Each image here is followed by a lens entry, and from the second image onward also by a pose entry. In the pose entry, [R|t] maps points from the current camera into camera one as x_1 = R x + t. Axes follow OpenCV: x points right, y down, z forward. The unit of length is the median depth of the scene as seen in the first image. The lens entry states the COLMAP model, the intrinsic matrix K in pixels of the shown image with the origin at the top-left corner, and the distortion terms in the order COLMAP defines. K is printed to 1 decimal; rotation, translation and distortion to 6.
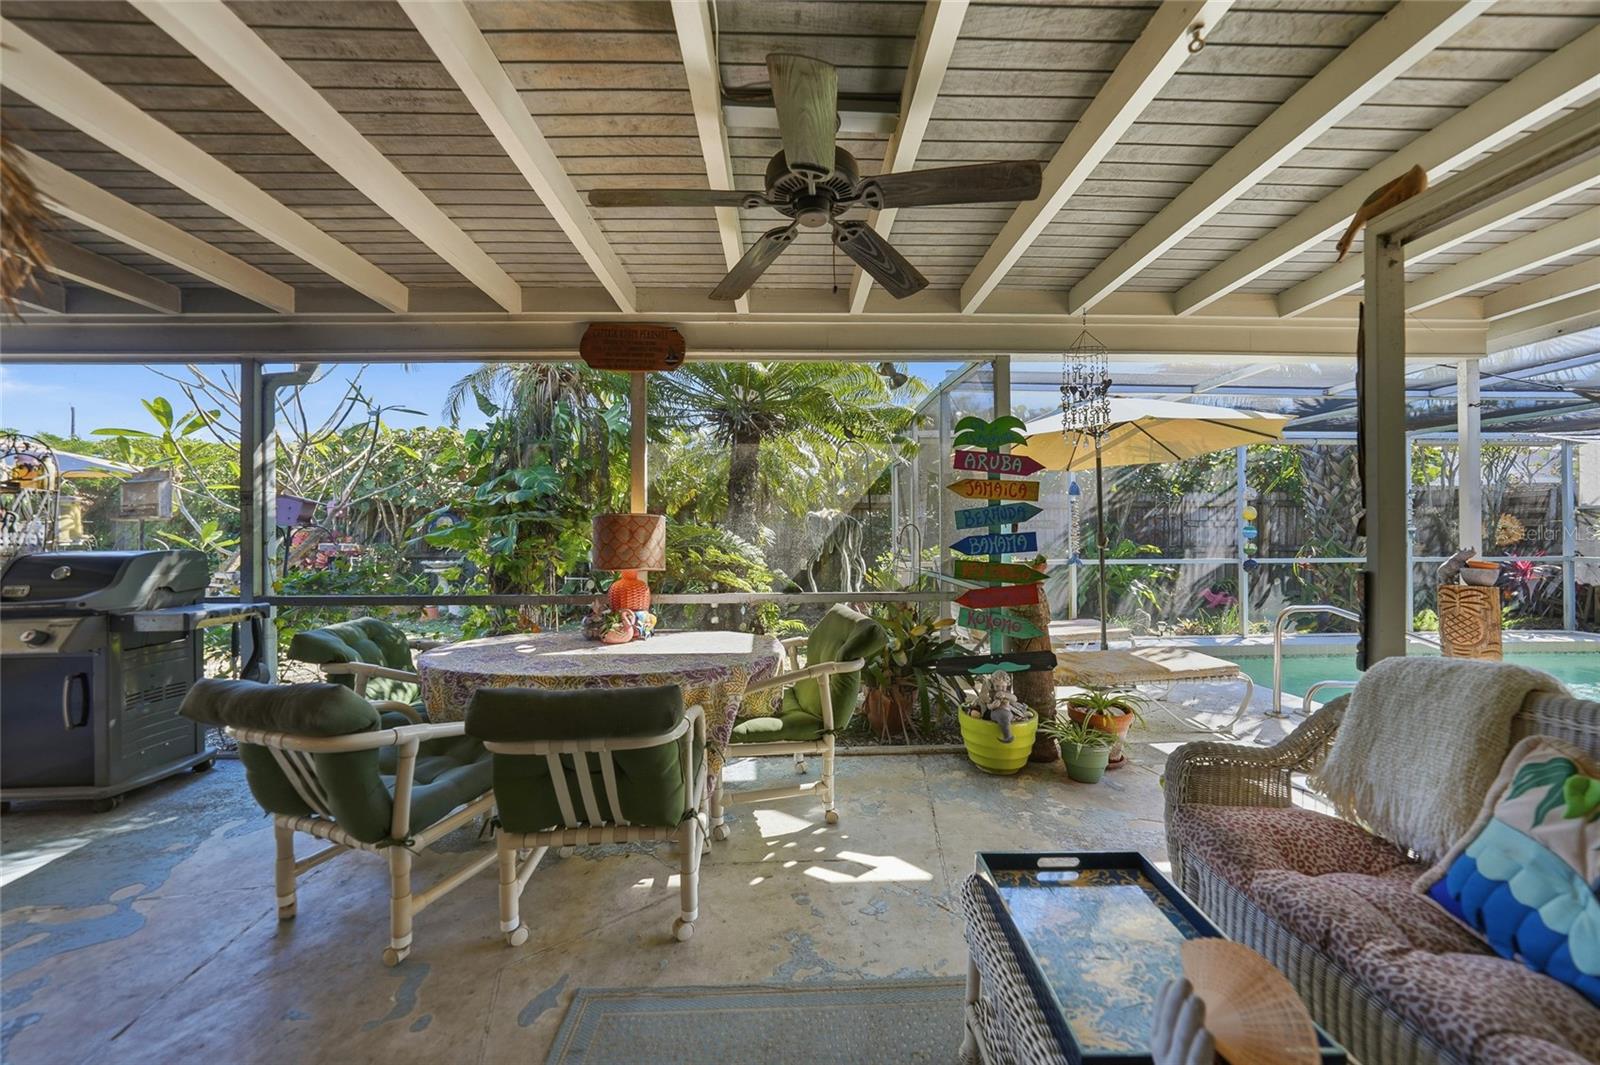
lens RADIAL K [[570.8, 0, 805.2], [0, 570.8, 529.0], [0, 0, 1]] dist [-0.008923, 0.000267]
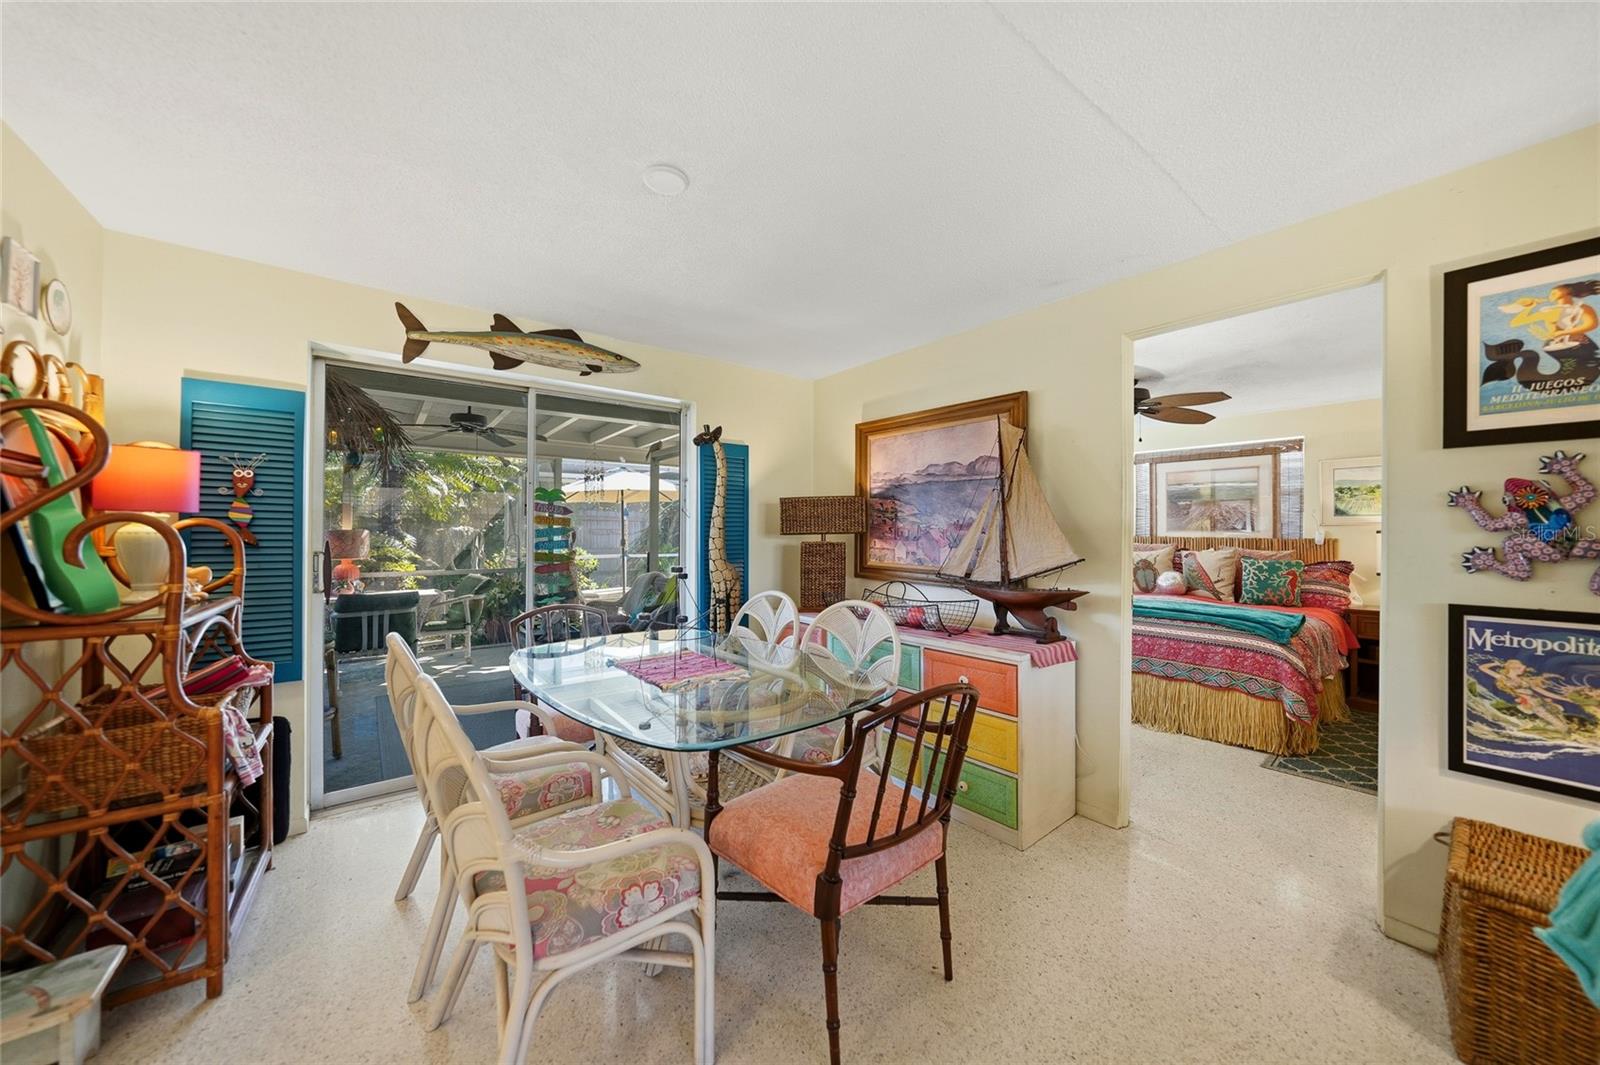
lens RADIAL K [[570.8, 0, 805.2], [0, 570.8, 529.0], [0, 0, 1]] dist [-0.008923, 0.000267]
pose [[0.809494, 0.014252, 0.586956, -0.183633], [-0.008530, 0.999885, -0.012514, -0.017716], [-0.587067, 0.005124, 0.809522, -1.460505]]
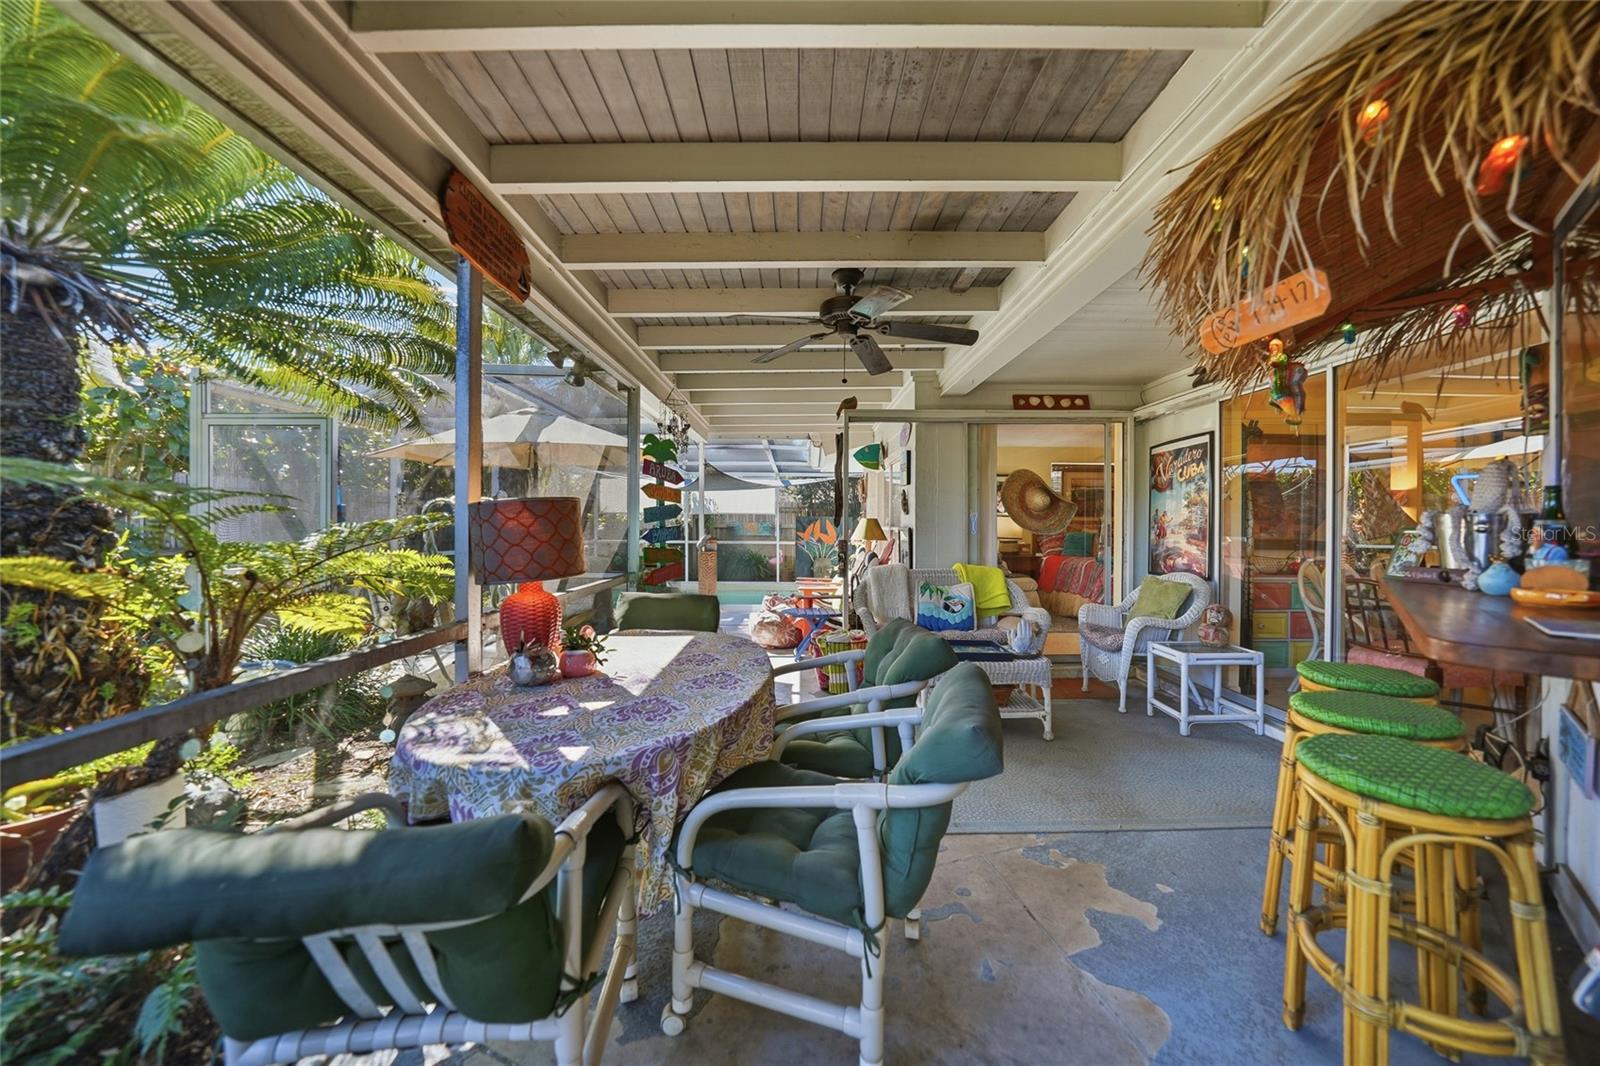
lens RADIAL K [[570.8, 0, 805.2], [0, 570.8, 529.5], [0, 0, 1]] dist [-0.008923, 0.000267]
pose [[0.032735, -0.003322, 0.999459, -0.983843], [-0.001084, 0.999994, 0.003360, 0.010954], [-0.999463, -0.001194, 0.032731, 0.631149]]
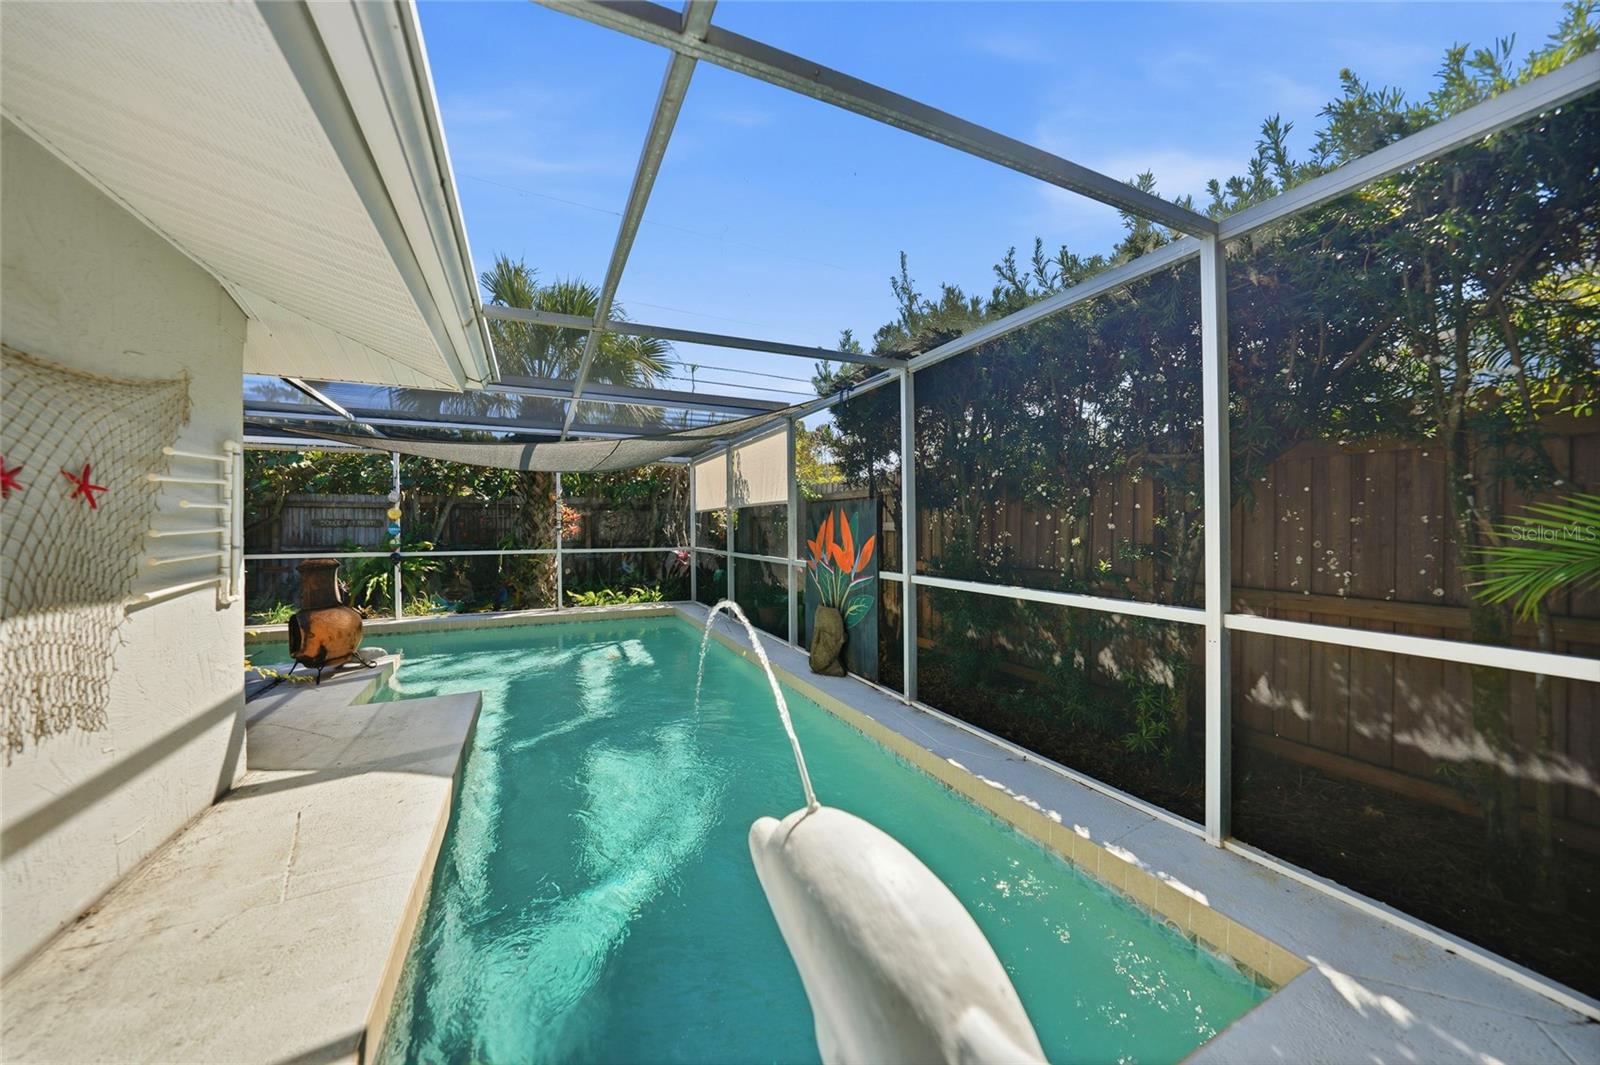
lens RADIAL K [[570.8, 0, 805.2], [0, 570.8, 529.0], [0, 0, 1]] dist [-0.008923, 0.000267]
pose [[0.916871, -0.005637, 0.399144, 2.396002], [0.004099, 0.999981, 0.004705, 0.001545], [-0.399163, -0.002678, 0.916876, -0.823472]]
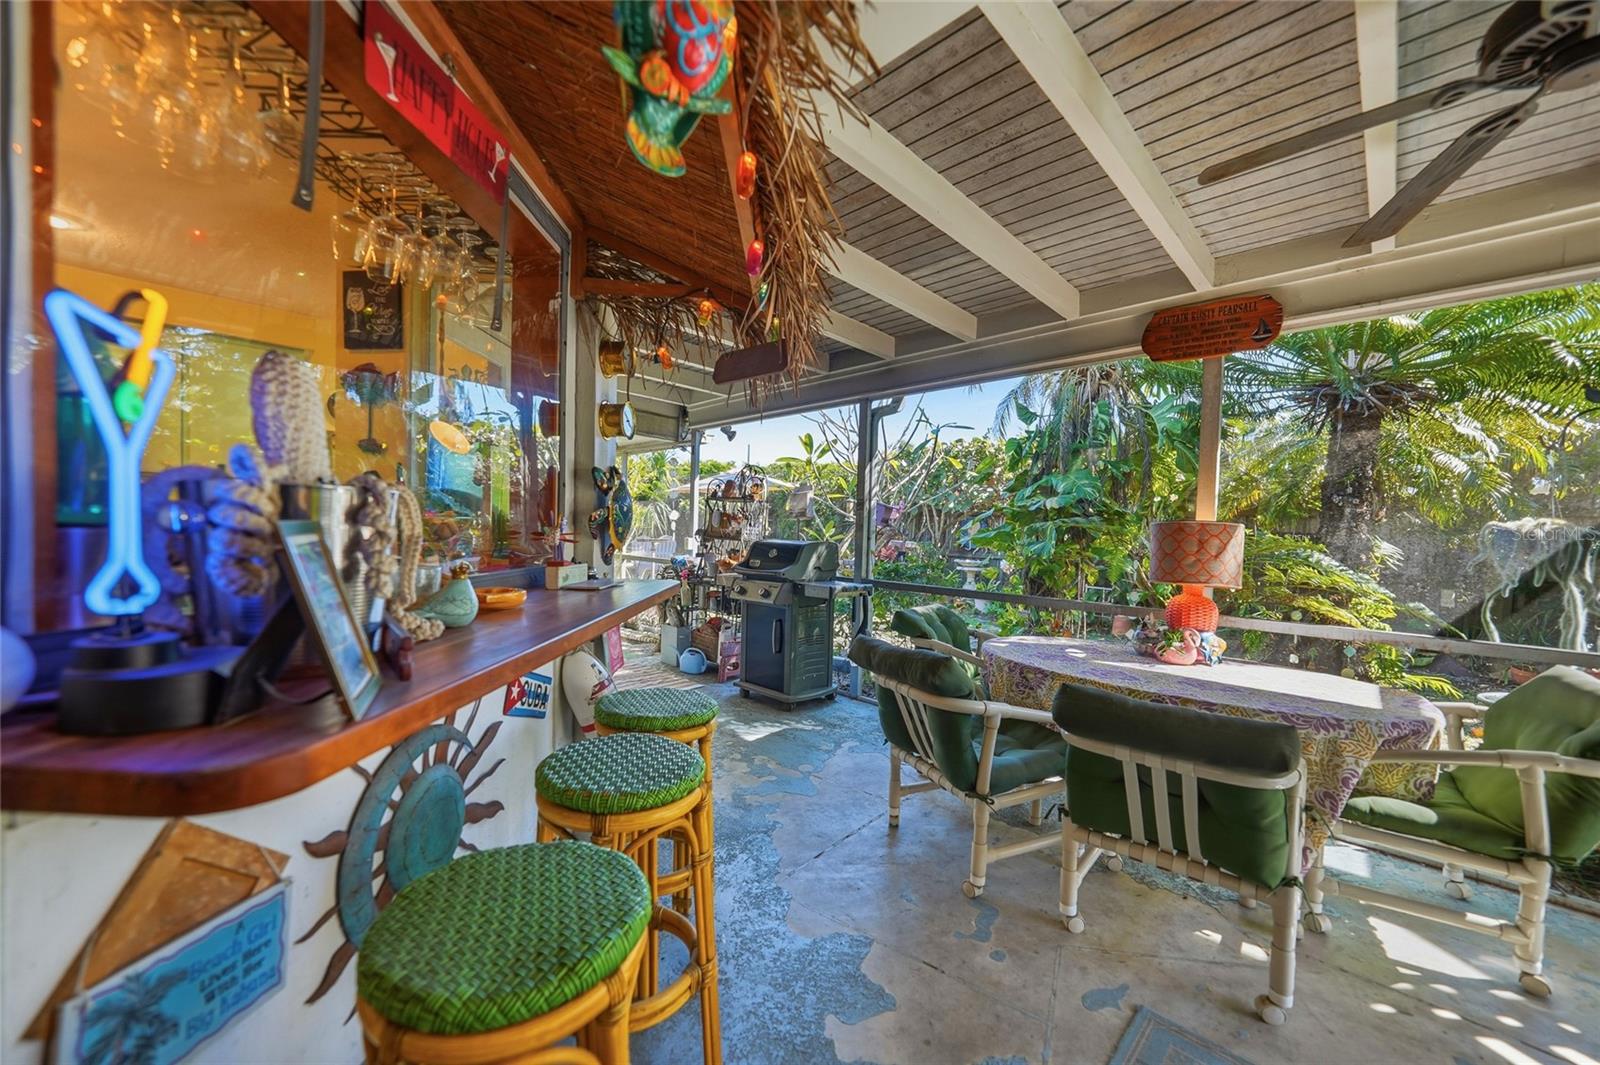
lens RADIAL K [[600.9, 0, 804.5], [0, 600.9, 547.7], [0, 0, 1]] dist [-0.023728, 0.007356]
pose [[0.690227, 0.047555, -0.722028, -0.057947], [-0.031043, 0.998865, 0.036113, 0.000241], [0.722927, -0.002513, 0.690920, -0.073021]]
